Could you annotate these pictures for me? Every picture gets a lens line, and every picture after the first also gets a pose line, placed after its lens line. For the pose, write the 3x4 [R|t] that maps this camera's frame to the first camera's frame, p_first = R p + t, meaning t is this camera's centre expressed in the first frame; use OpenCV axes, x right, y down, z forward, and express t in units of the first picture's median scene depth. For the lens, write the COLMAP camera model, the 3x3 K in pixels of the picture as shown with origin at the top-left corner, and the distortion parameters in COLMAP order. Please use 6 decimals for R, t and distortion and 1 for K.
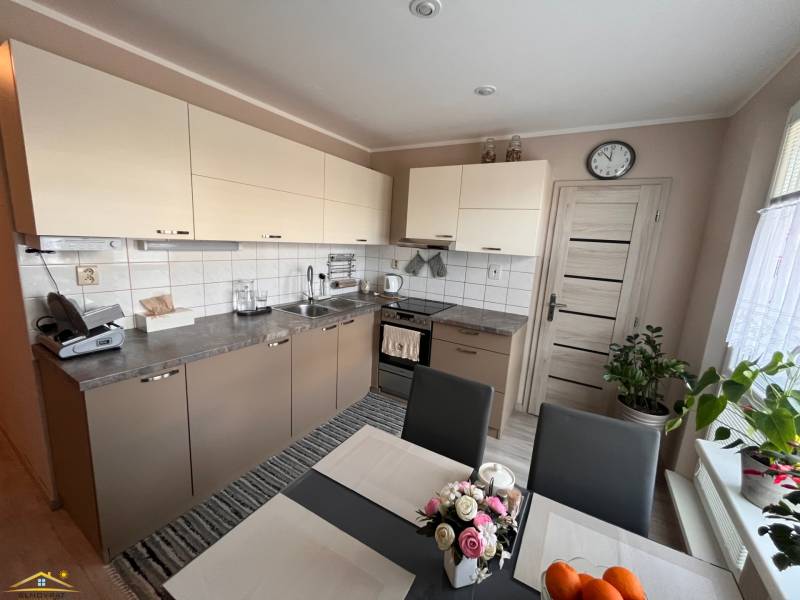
lens RADIAL K [[322.6, 0, 400.0], [0, 322.6, 300.0], [0, 0, 1]] dist [-0.000972, -0.000173]
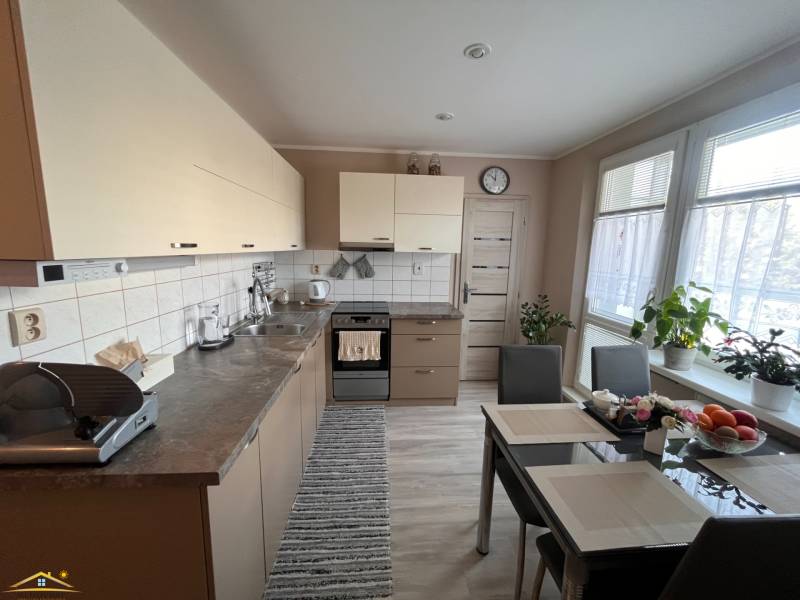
lens RADIAL K [[322.6, 0, 400.0], [0, 322.6, 300.0], [0, 0, 1]] dist [-0.000972, -0.000173]
pose [[0.819410, -0.133720, 0.557392, -0.449541], [0.133330, 0.990200, 0.041547, -0.035115], [-0.557486, 0.040273, 0.829209, 0.093238]]
